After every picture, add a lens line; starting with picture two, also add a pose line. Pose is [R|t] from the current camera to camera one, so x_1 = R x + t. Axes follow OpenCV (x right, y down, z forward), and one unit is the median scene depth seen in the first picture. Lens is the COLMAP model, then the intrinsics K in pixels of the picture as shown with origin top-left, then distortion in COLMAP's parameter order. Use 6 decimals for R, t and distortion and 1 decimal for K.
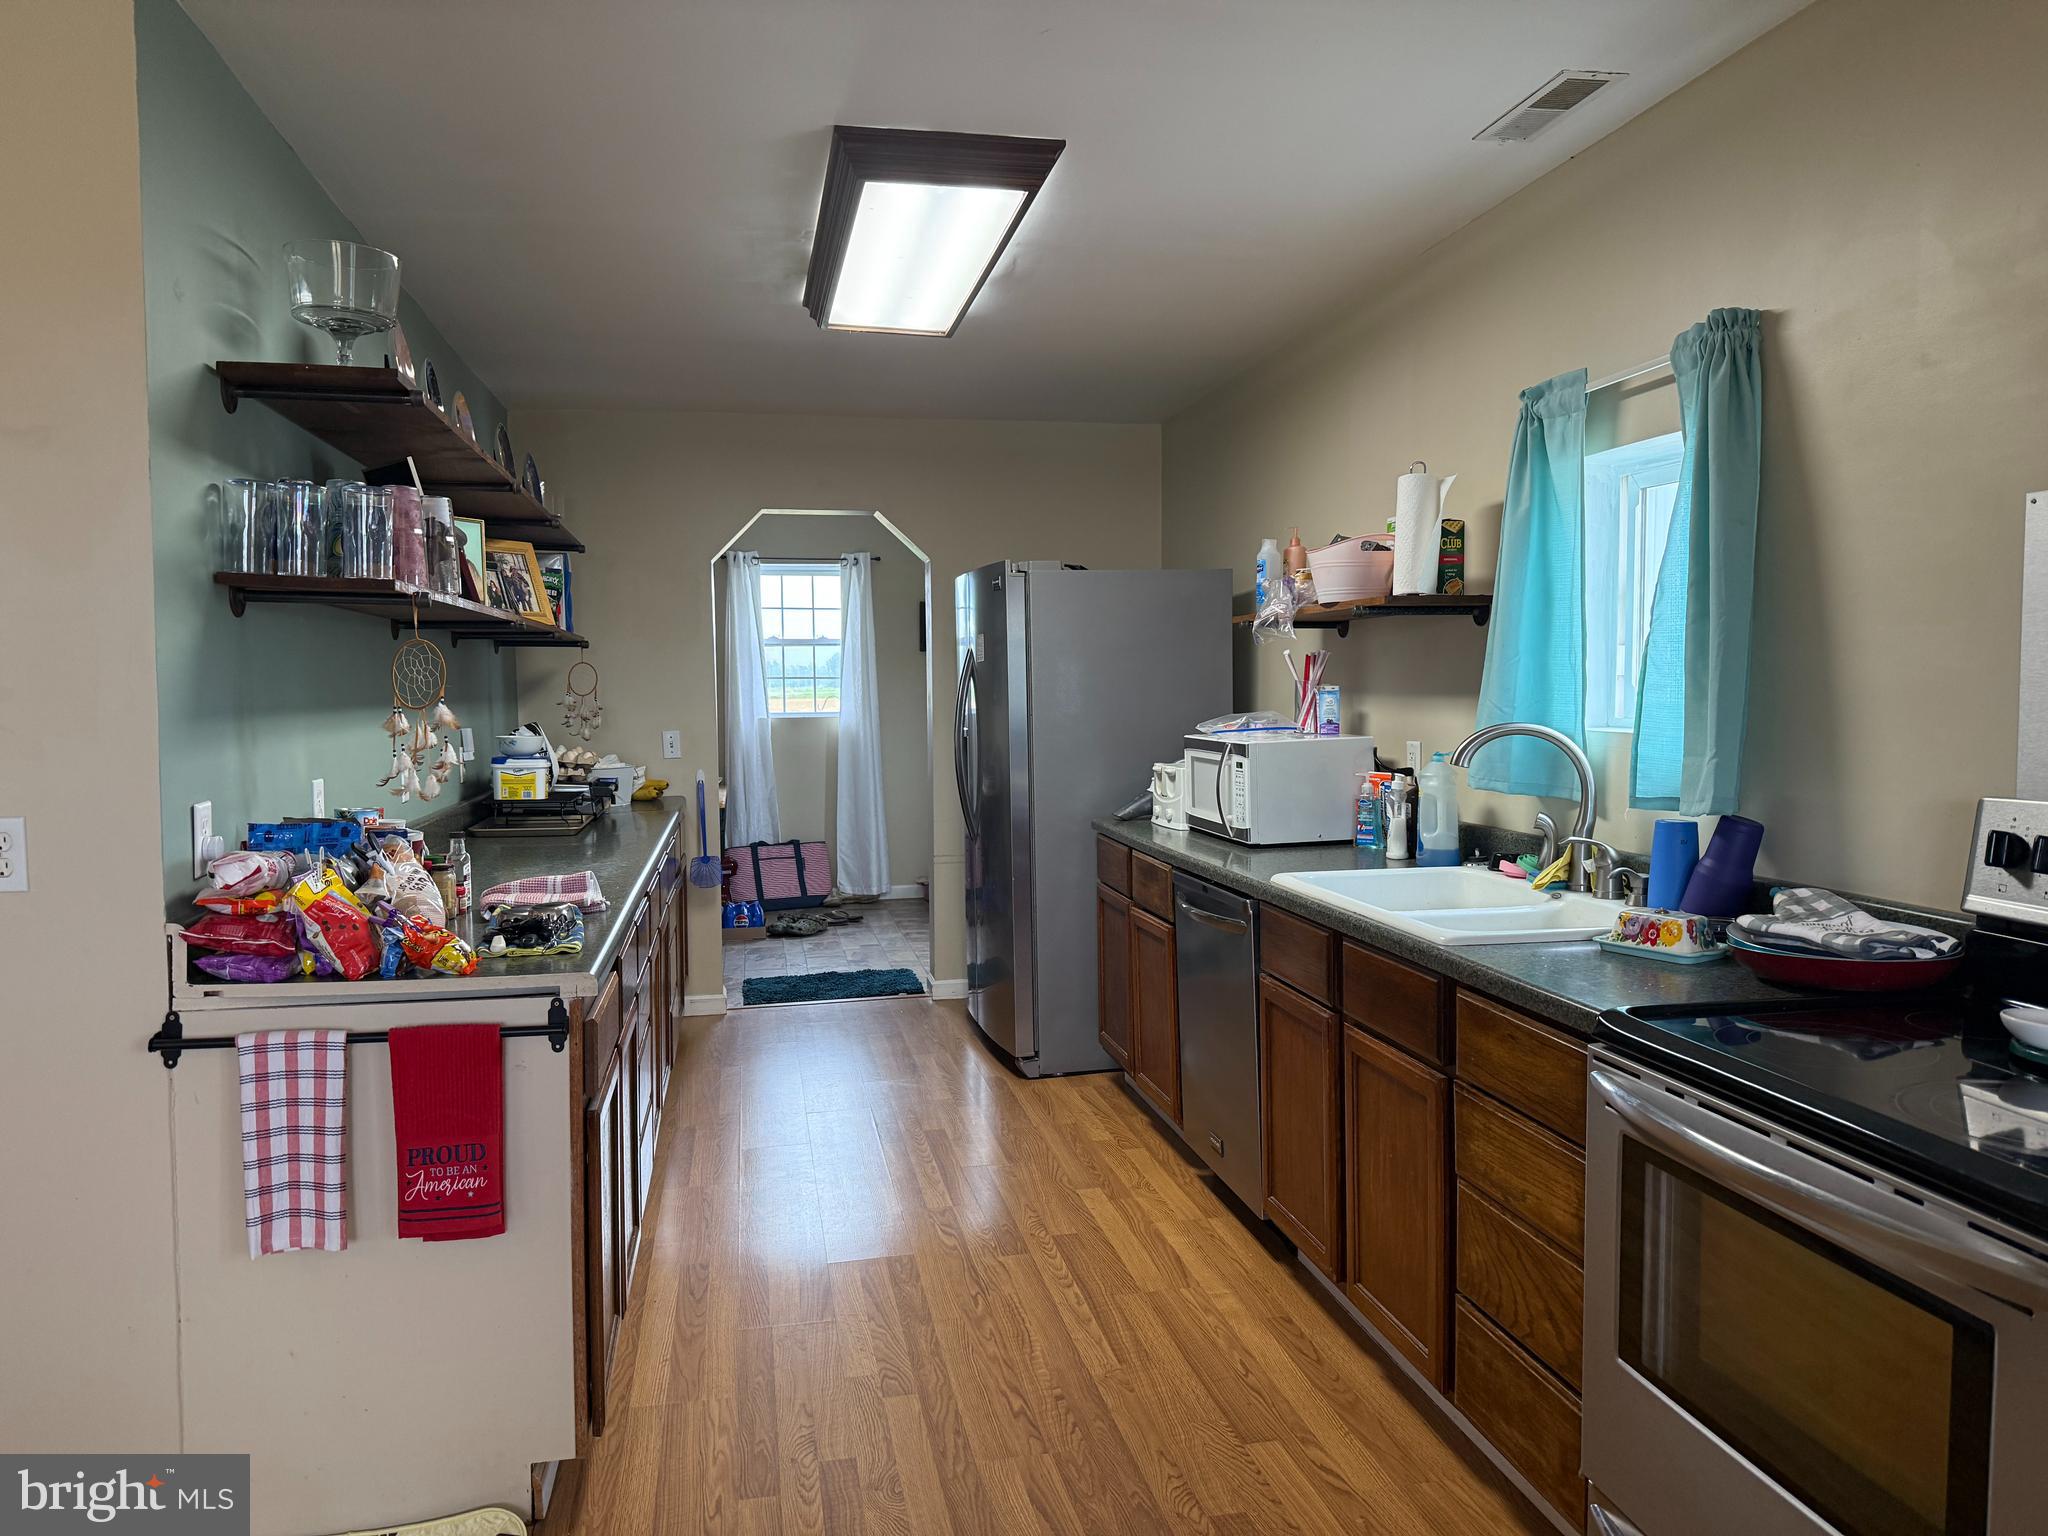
lens RADIAL K [[1446.6, 0, 1022.4], [0, 1446.6, 772.4], [0, 0, 1]] dist [0.053748, -0.066336]
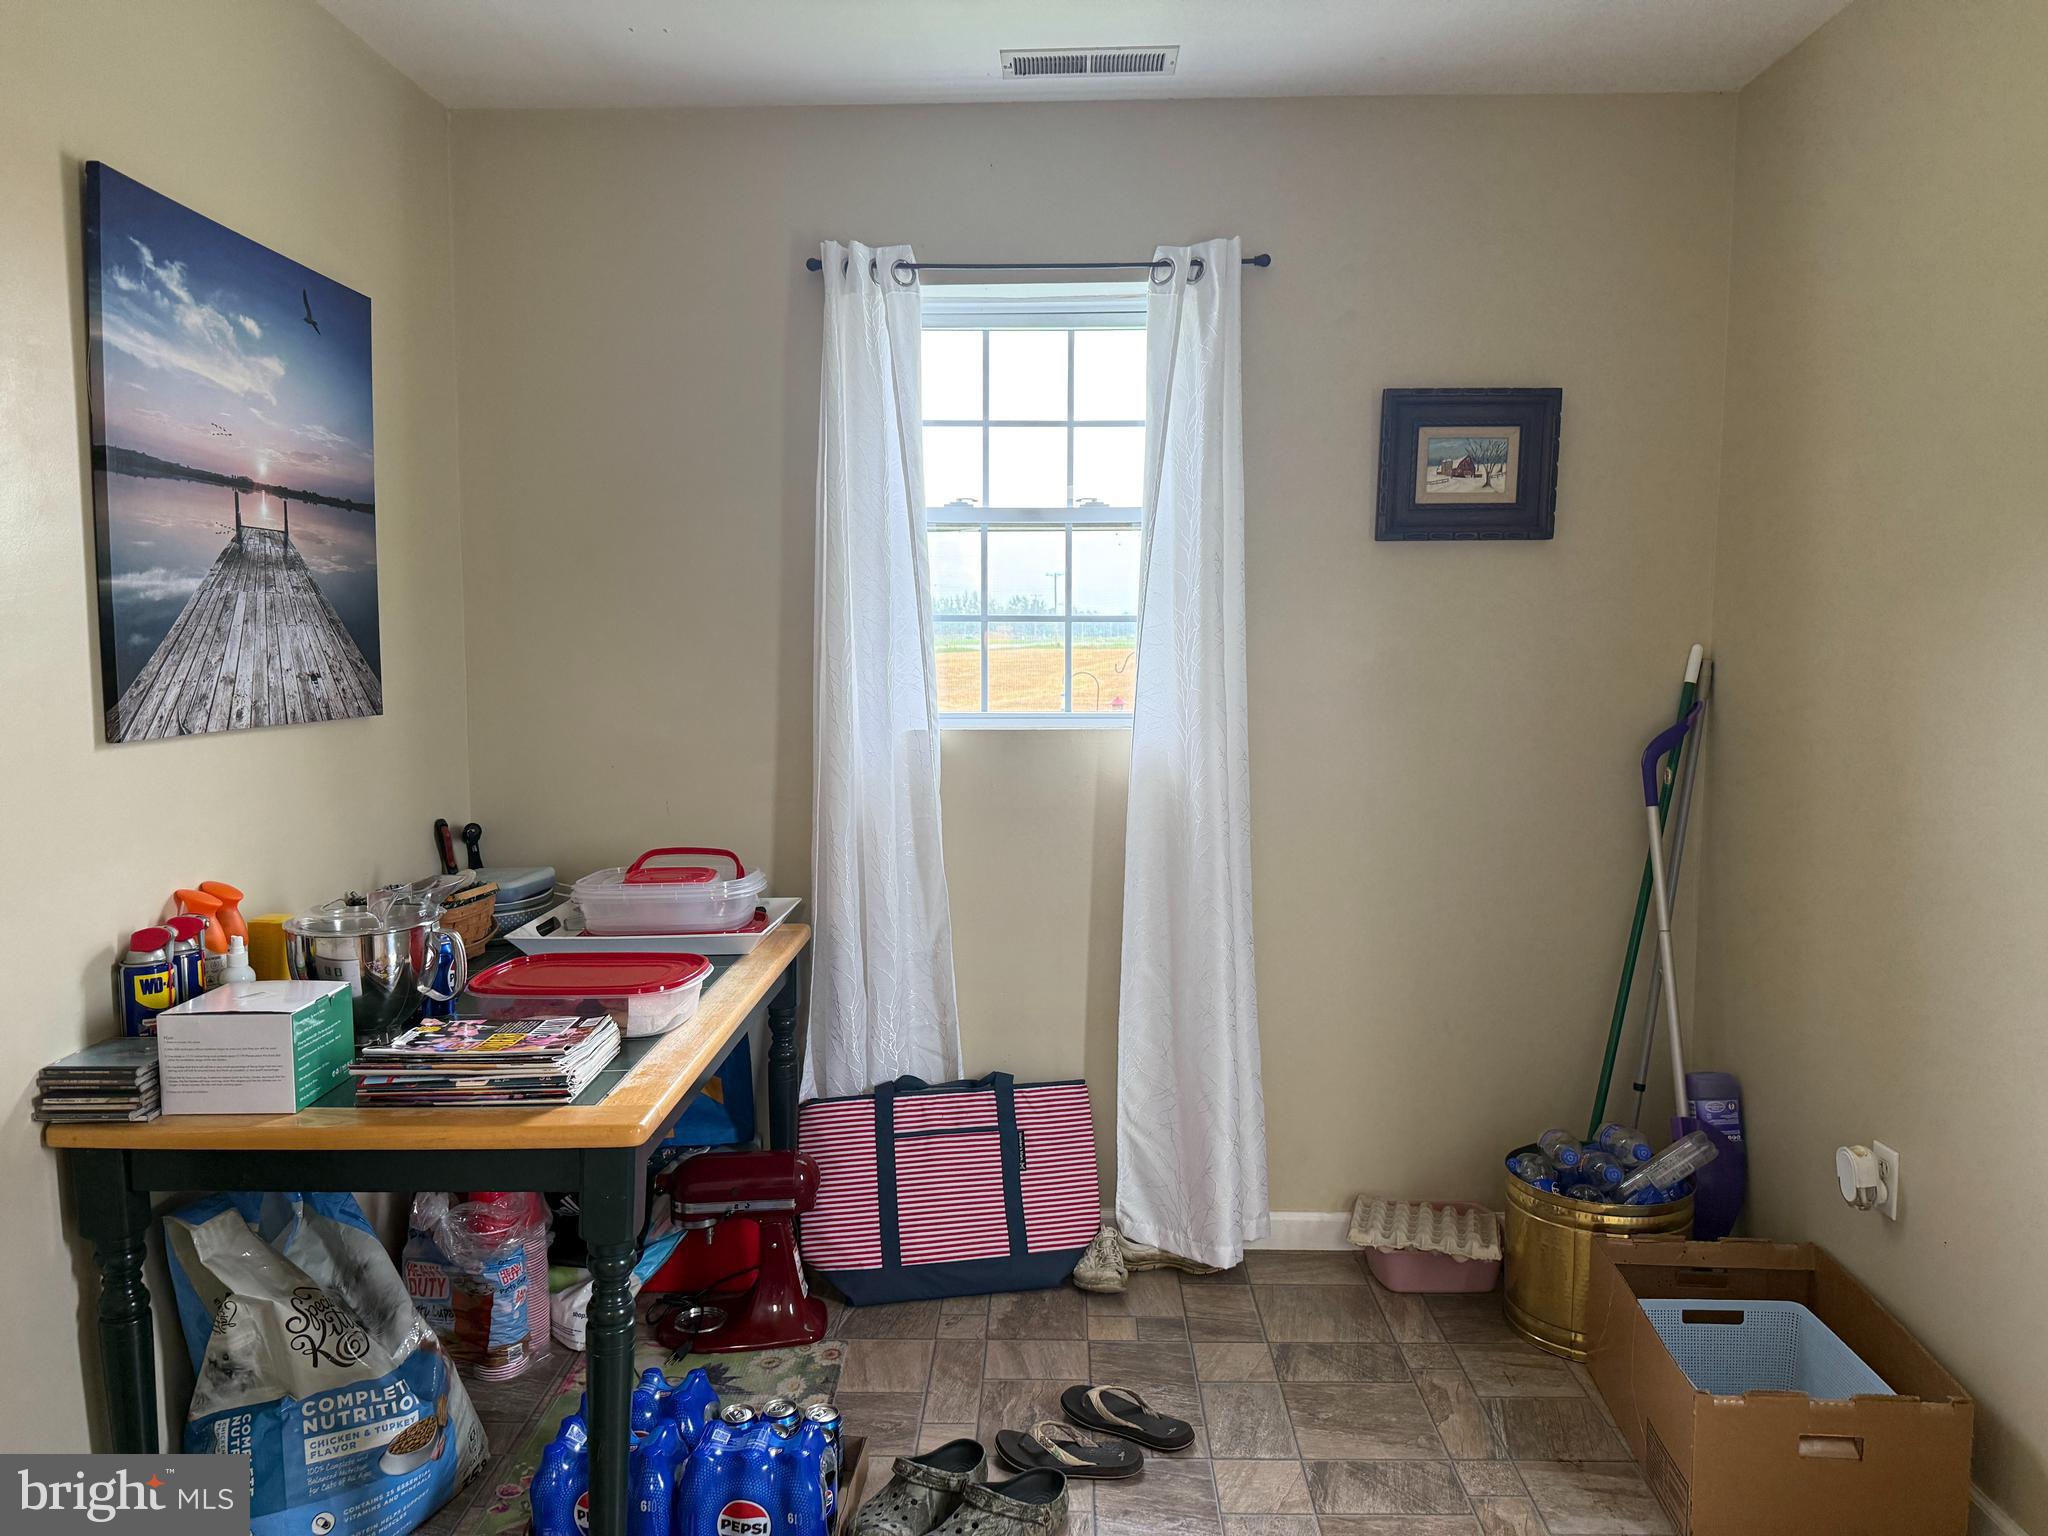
lens RADIAL K [[1446.6, 0, 1021.6], [0, 1446.6, 762.3], [0, 0, 1]] dist [0.053748, -0.066336]
pose [[0.977412, 0.033809, -0.208619, -0.053085], [-0.022486, 0.998154, 0.056411, -0.033529], [0.210141, -0.050446, 0.976369, 0.435105]]
